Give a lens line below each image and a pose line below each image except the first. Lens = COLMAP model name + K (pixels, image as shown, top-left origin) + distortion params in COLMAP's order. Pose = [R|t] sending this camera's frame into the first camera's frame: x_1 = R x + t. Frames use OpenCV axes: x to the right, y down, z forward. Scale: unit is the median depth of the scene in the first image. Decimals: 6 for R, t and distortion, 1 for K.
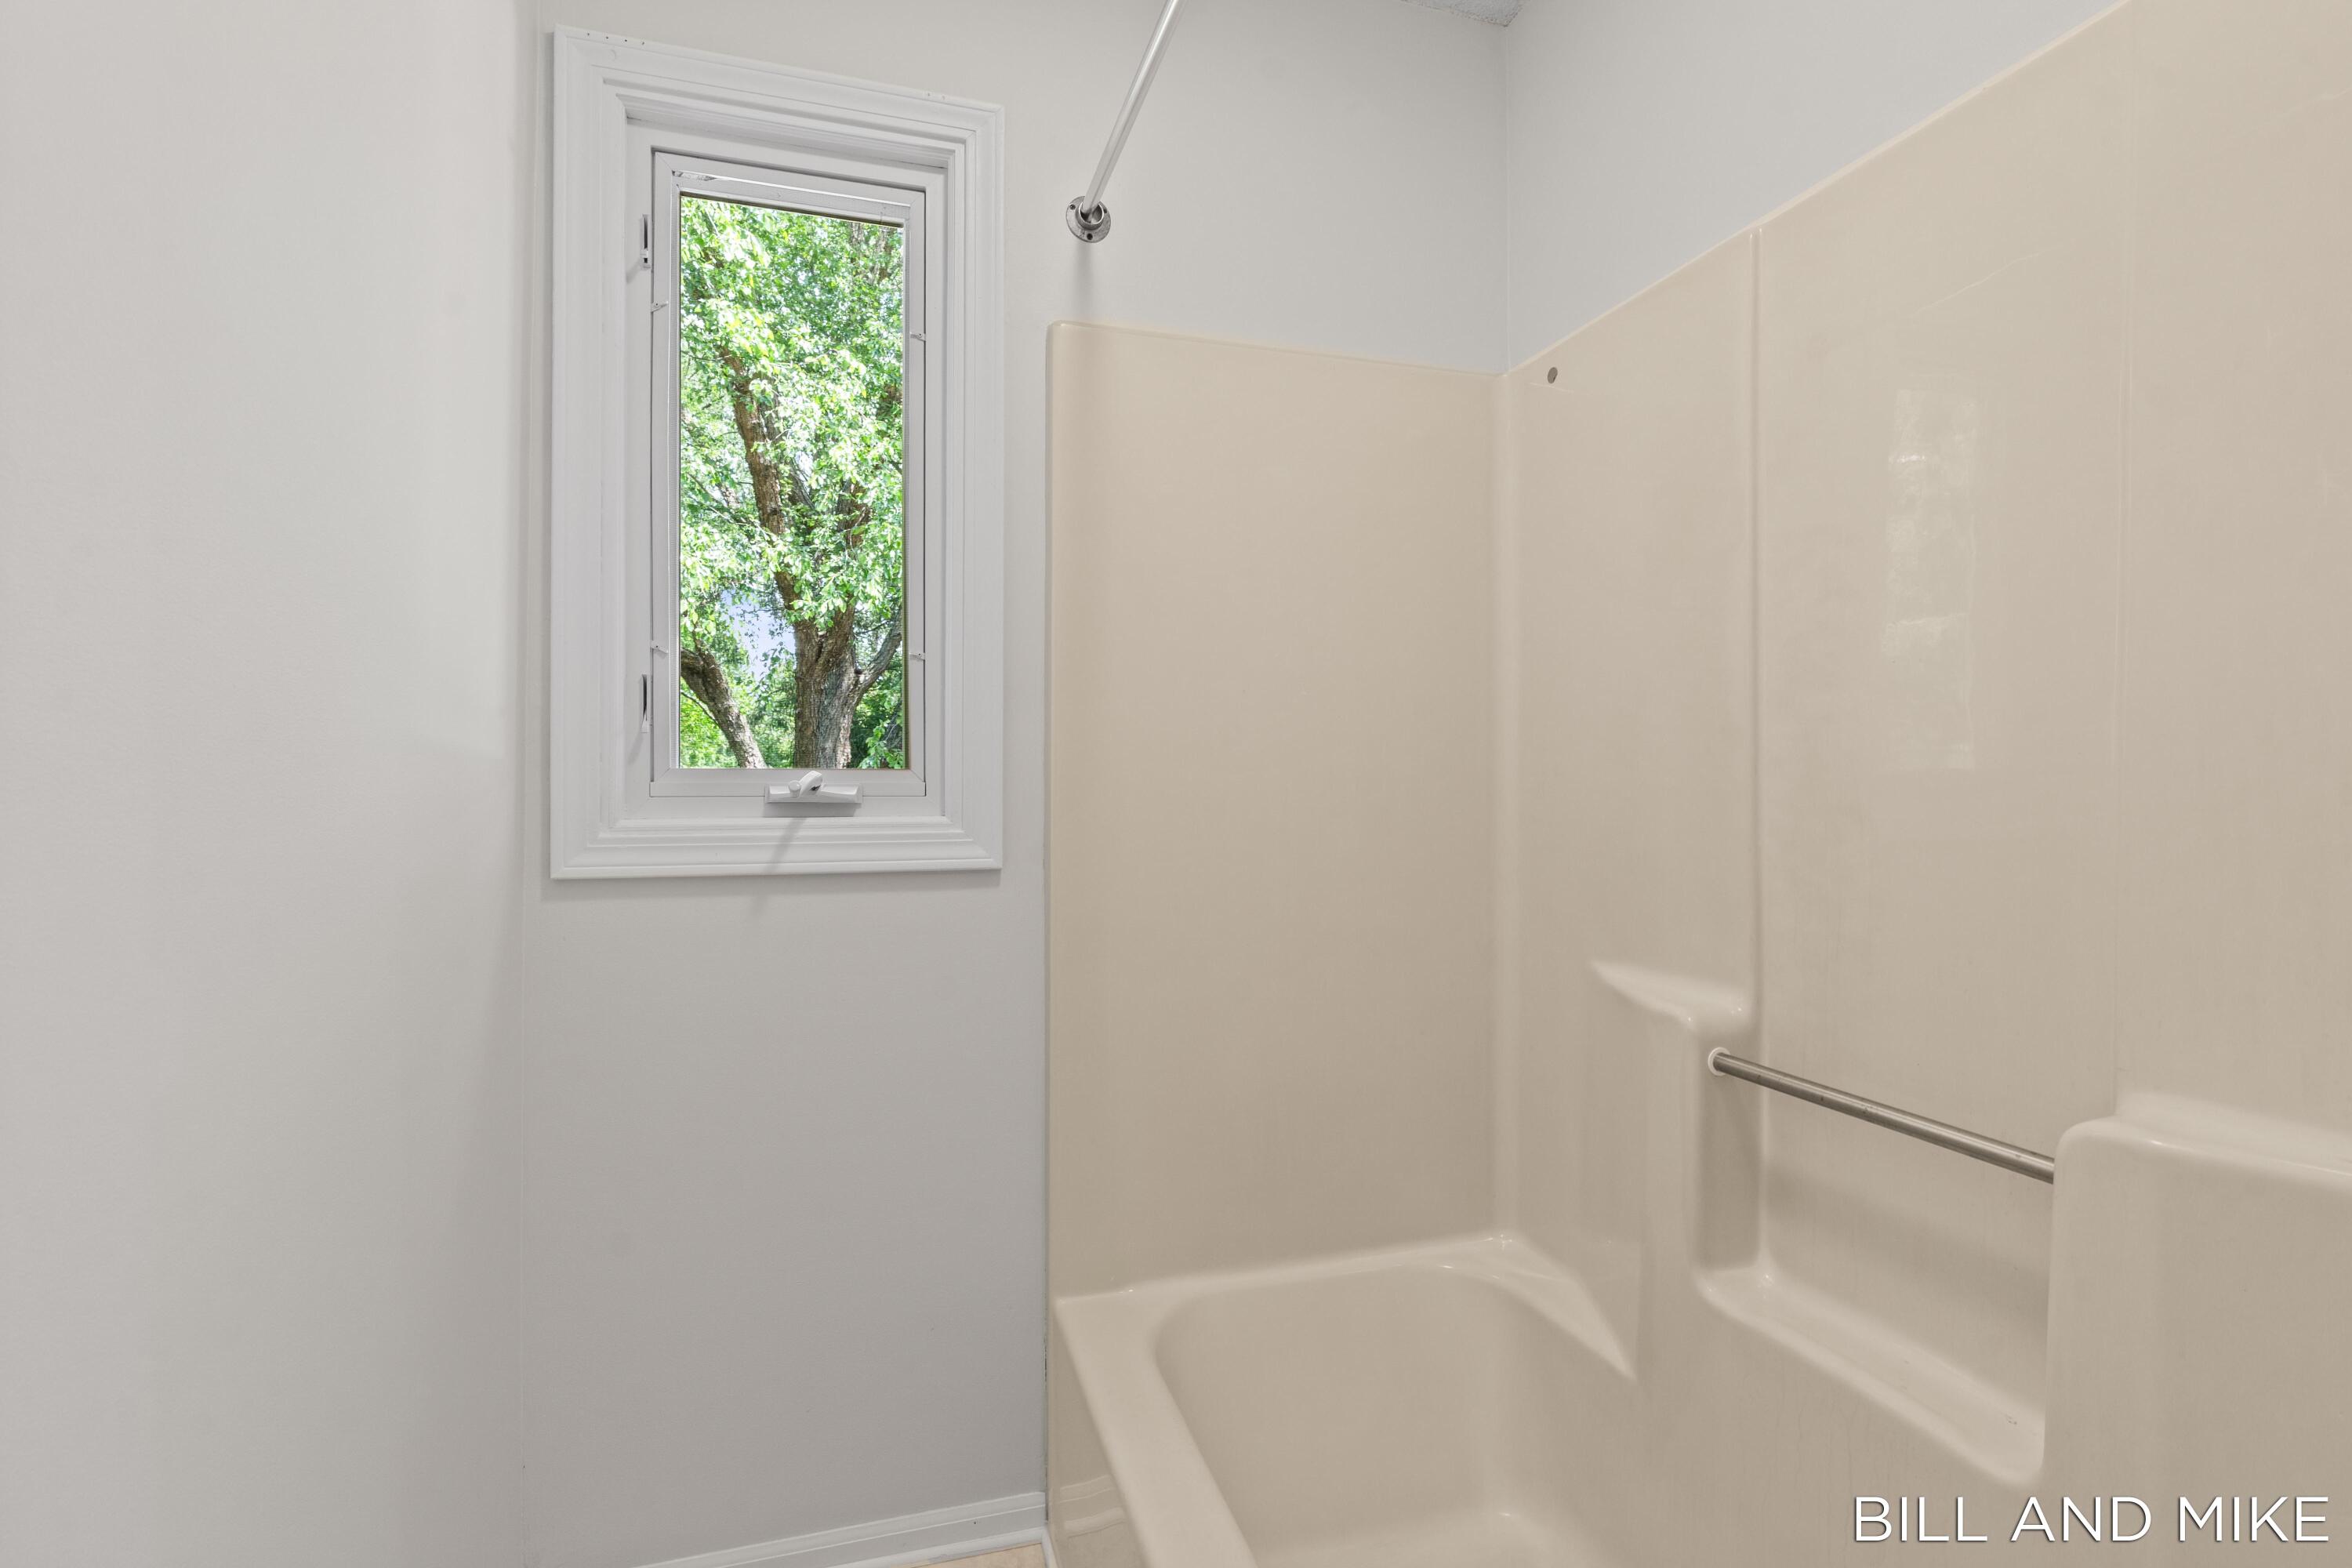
lens RADIAL K [[1067.7, 0, 1179.2], [0, 1067.7, 785.0], [0, 0, 1]] dist [-0.012924, 0.004374]
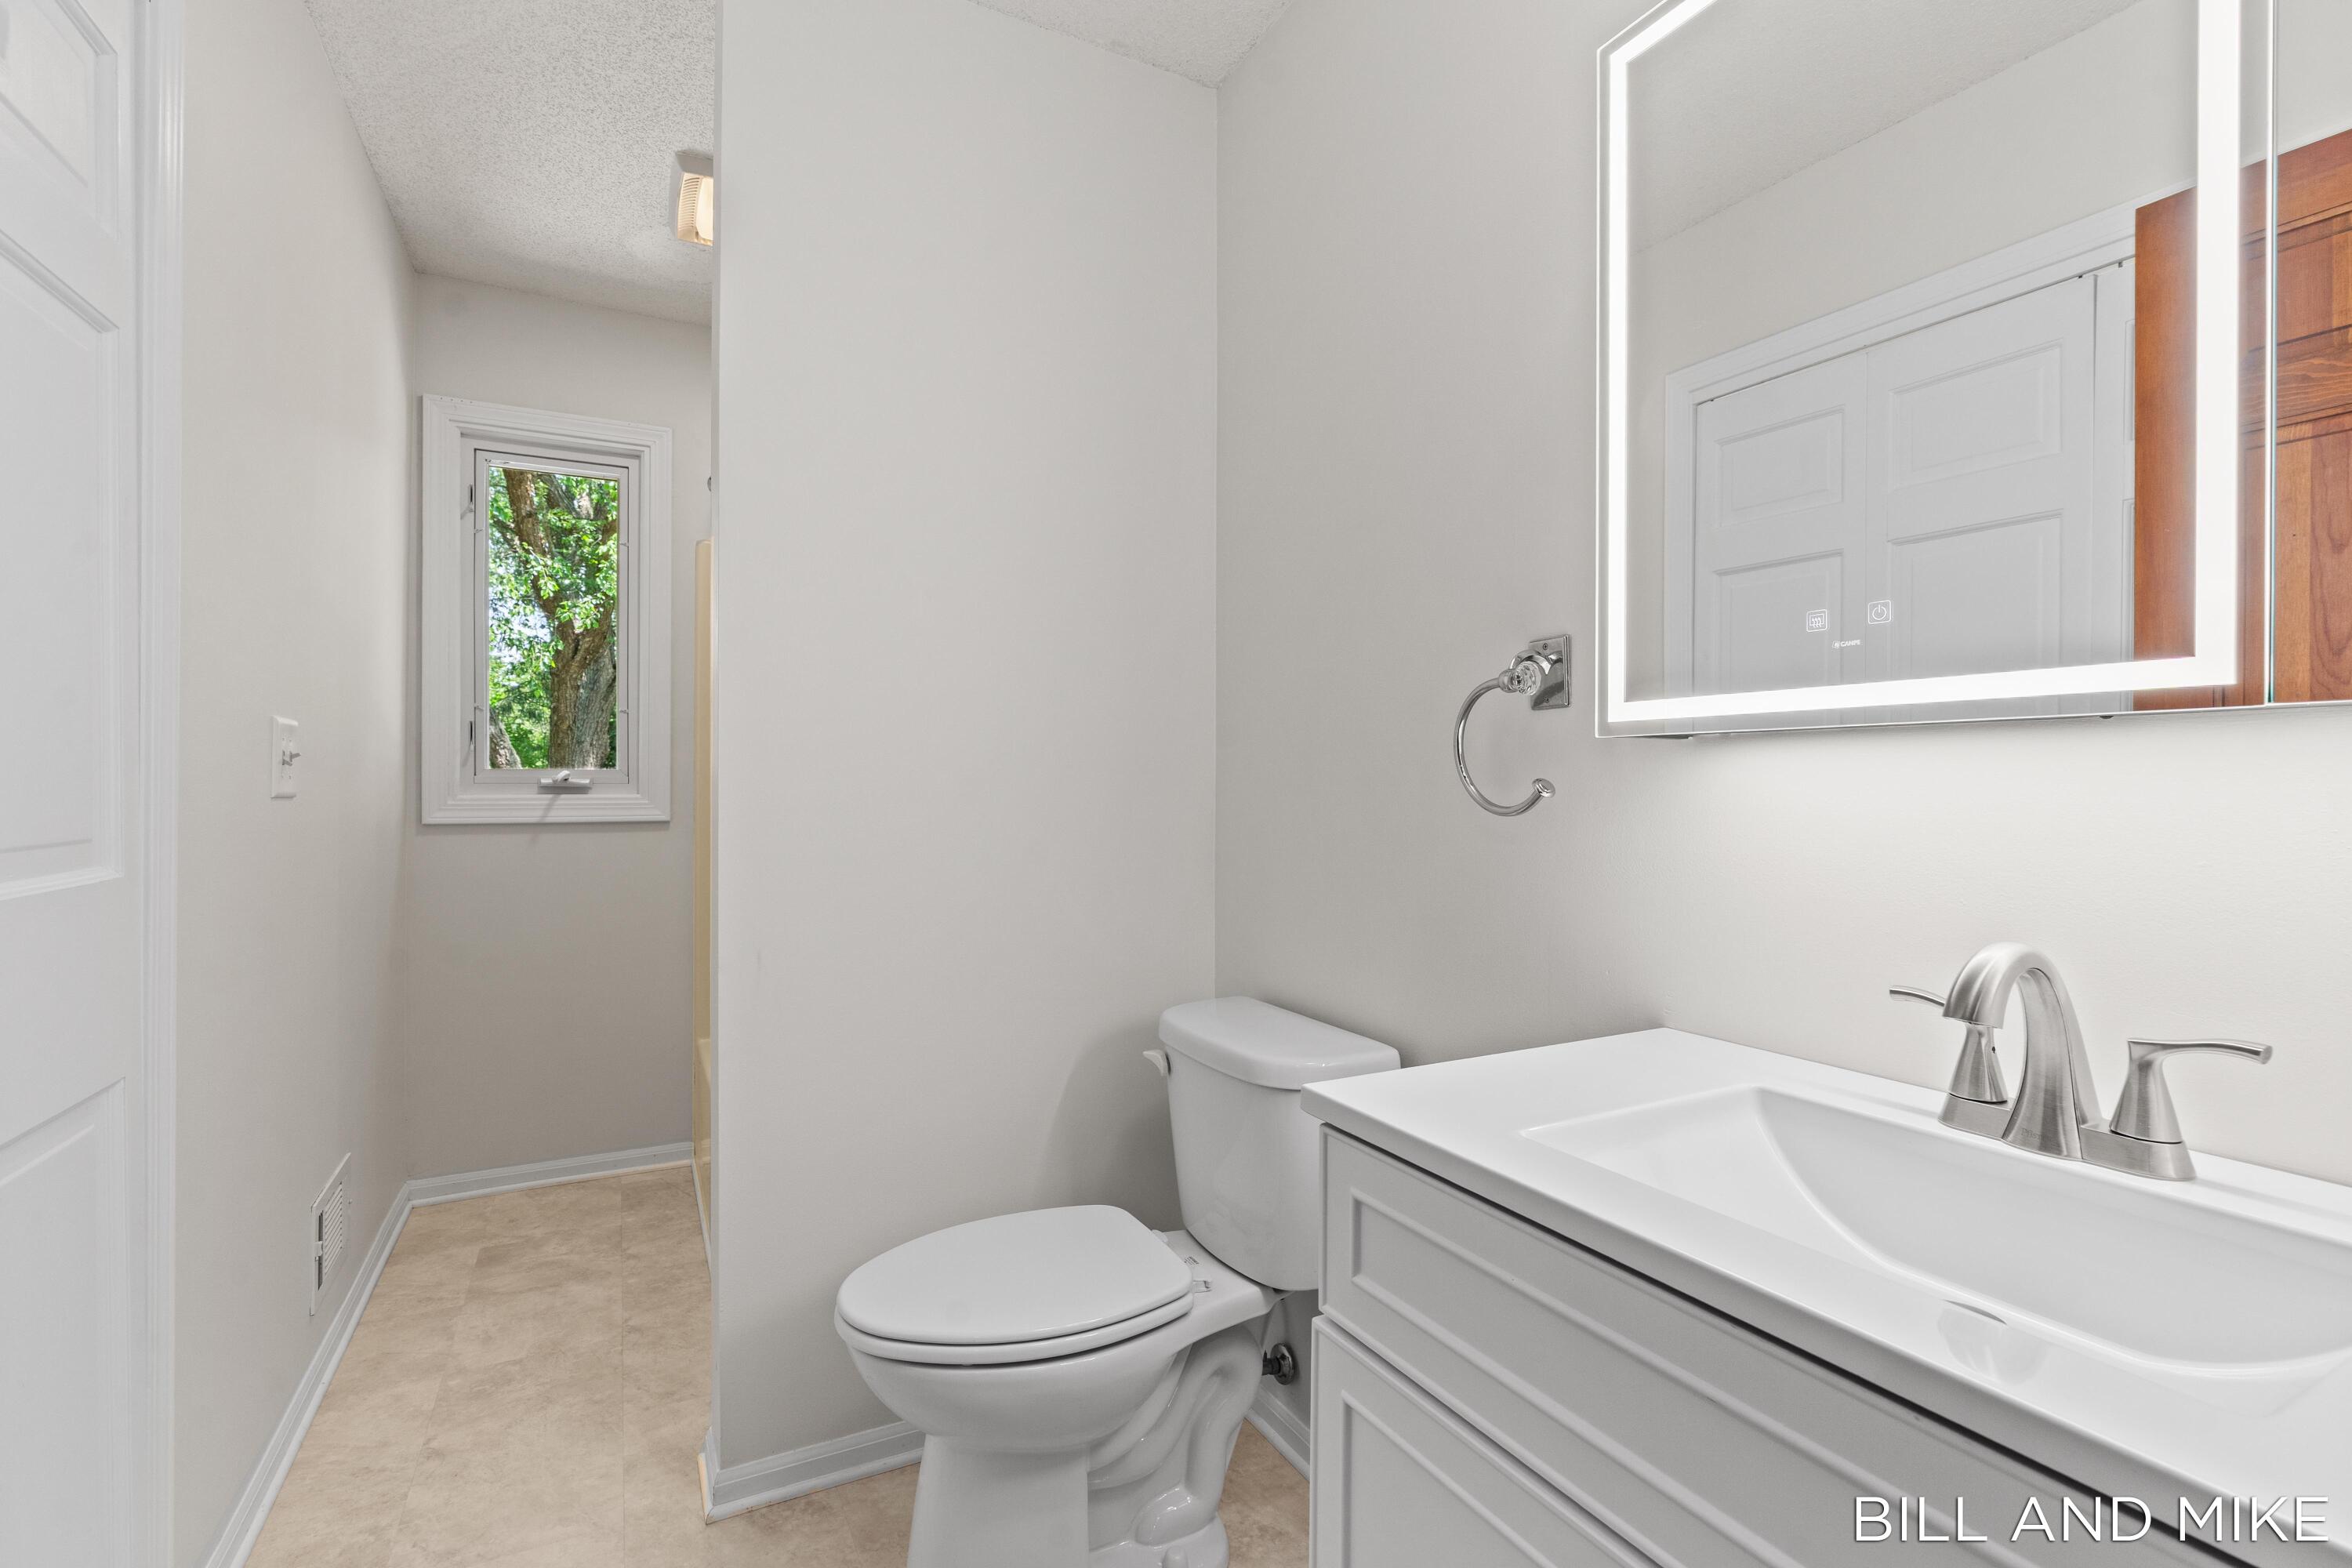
lens RADIAL K [[1067.7, 0, 1171.7], [0, 1067.7, 781.8], [0, 0, 1]] dist [-0.012924, 0.004374]
pose [[0.983182, 0.001327, 0.182626, 0.381302], [-0.001829, 0.999995, 0.002580, 0.001087], [-0.182622, -0.002871, 0.983179, -1.083891]]
